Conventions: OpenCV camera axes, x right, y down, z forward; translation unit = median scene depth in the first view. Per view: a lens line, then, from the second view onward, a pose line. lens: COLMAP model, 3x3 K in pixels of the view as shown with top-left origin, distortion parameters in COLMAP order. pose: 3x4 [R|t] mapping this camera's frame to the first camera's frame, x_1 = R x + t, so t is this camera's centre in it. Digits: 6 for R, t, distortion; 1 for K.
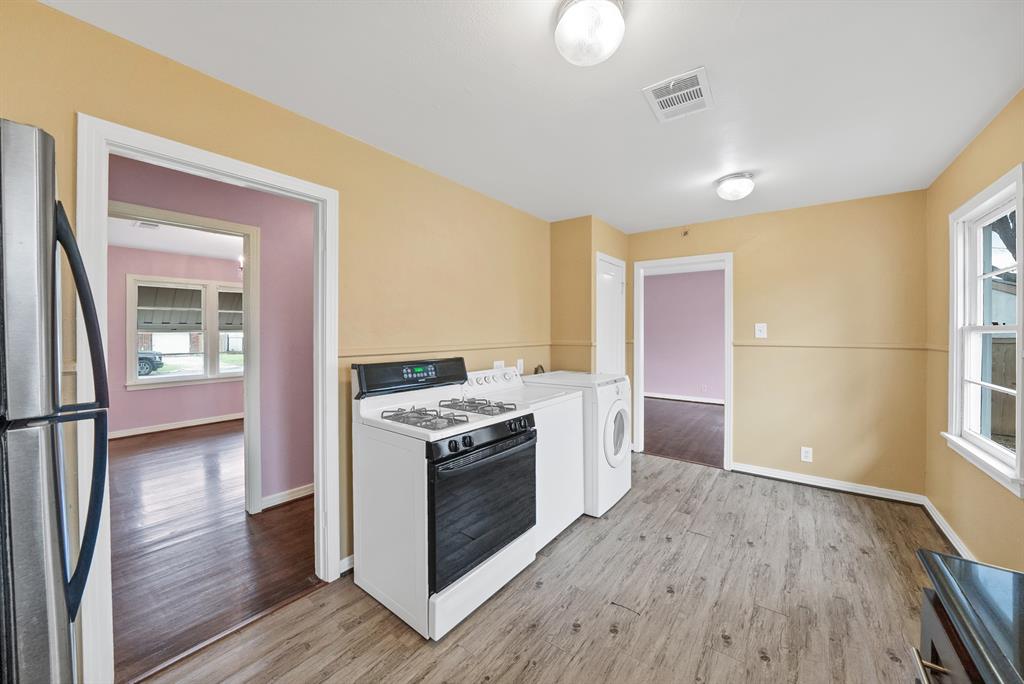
lens RADIAL K [[370.2, 0, 507.2], [0, 370.2, 337.1], [0, 0, 1]] dist [-0.021072, 0.000094]
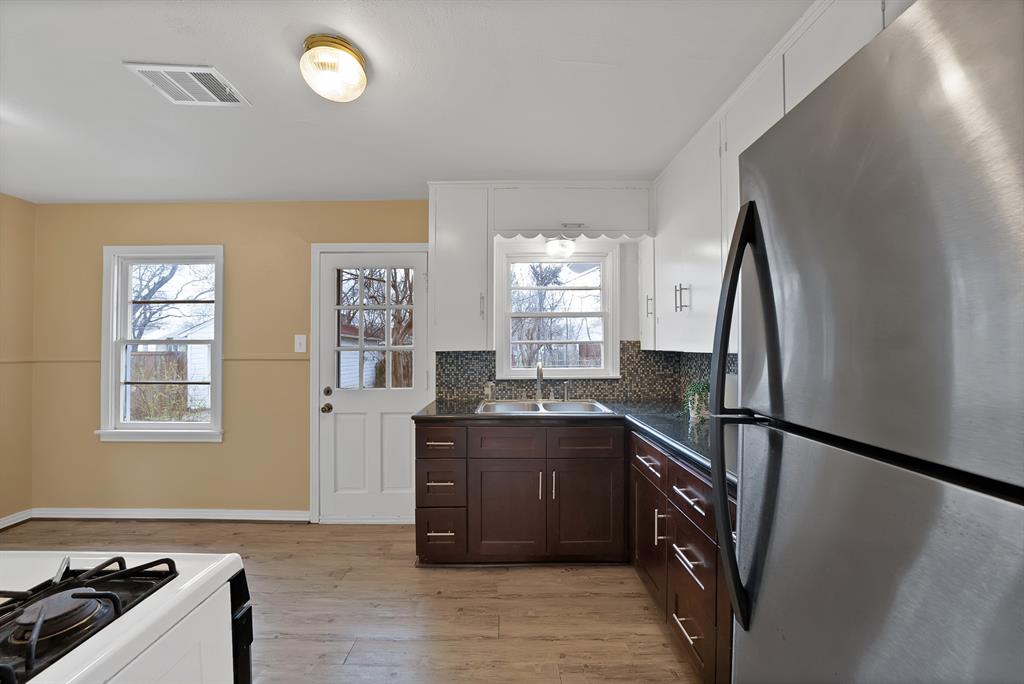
lens RADIAL K [[370.2, 0, 508.2], [0, 370.2, 345.8], [0, 0, 1]] dist [-0.021072, 0.000094]
pose [[-0.622006, 0.004398, 0.783000, -0.615901], [0.010759, 0.999938, 0.002931, 0.002297], [-0.782939, 0.010248, -0.622014, 0.800425]]
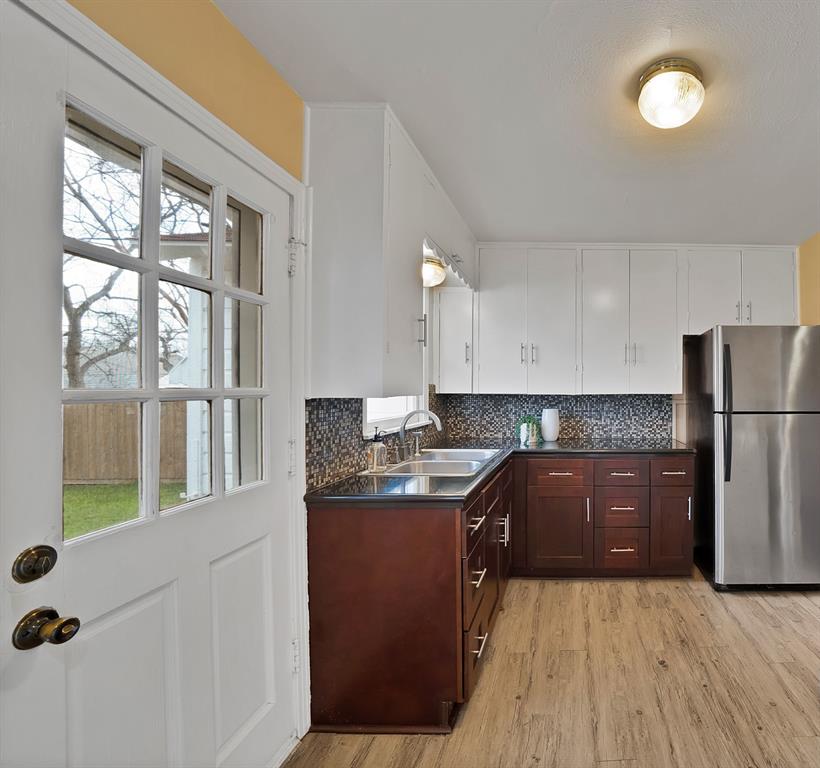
lens RADIAL K [[415.0, 0, 580.3], [0, 415.0, 388.7], [0, 0, 1]] dist [-0.024866, 0.003646]
pose [[-0.772669, -0.003134, -0.634802, 0.743940], [-0.008142, 0.999954, 0.004973, -0.003375], [0.634757, 0.009011, -0.772659, 1.101459]]
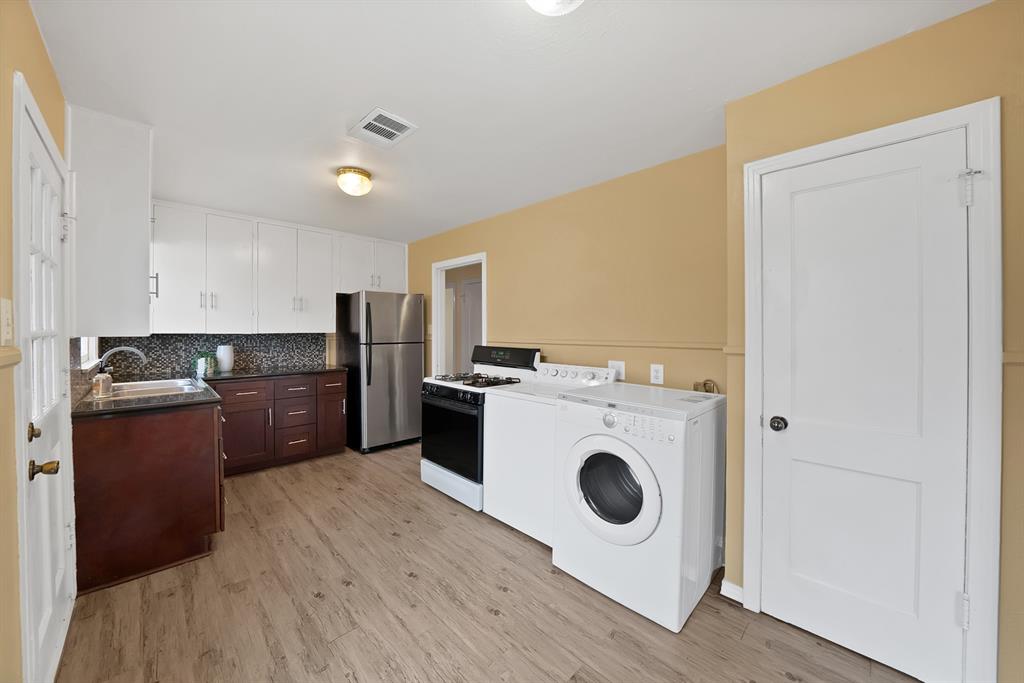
lens RADIAL K [[370.2, 0, 498.5], [0, 370.2, 329.8], [0, 0, 1]] dist [-0.021072, 0.000094]
pose [[-0.133641, 0.000778, -0.991029, 1.393325], [-0.011707, 0.999929, 0.002363, -0.010665], [0.990961, 0.011918, -0.133623, 1.321945]]
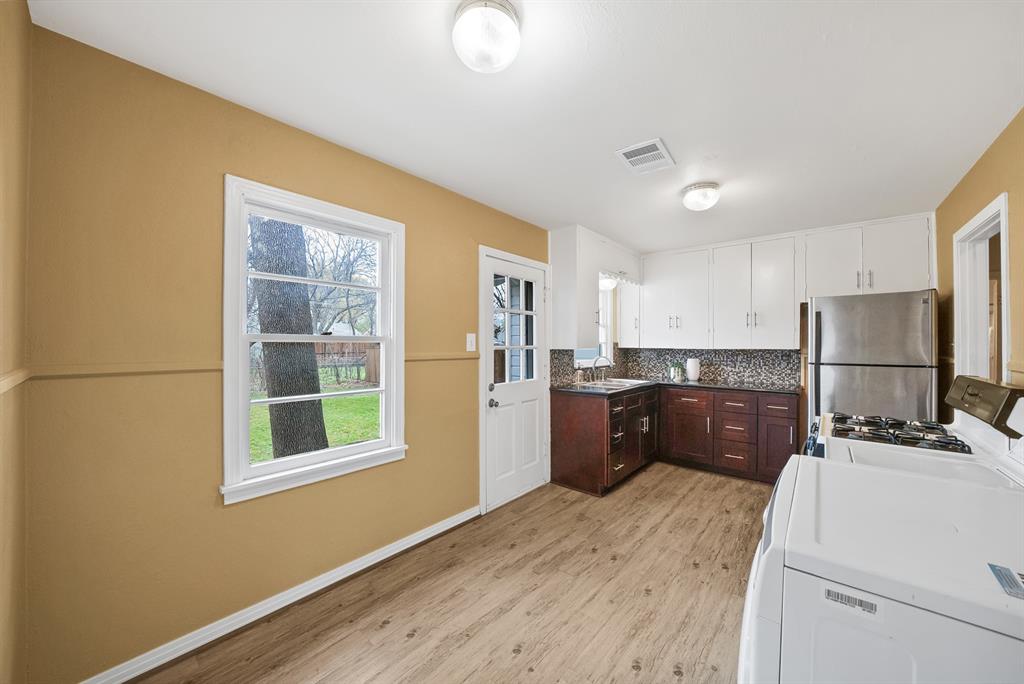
lens RADIAL K [[371.9, 0, 511.3], [0, 371.9, 346.1], [0, 0, 1]] dist [-0.026872, -0.000255]
pose [[-0.999174, -0.002537, 0.040553, 0.765106], [-0.001925, 0.999884, 0.015111, -0.017973], [-0.040587, 0.015020, -0.999063, 1.966515]]
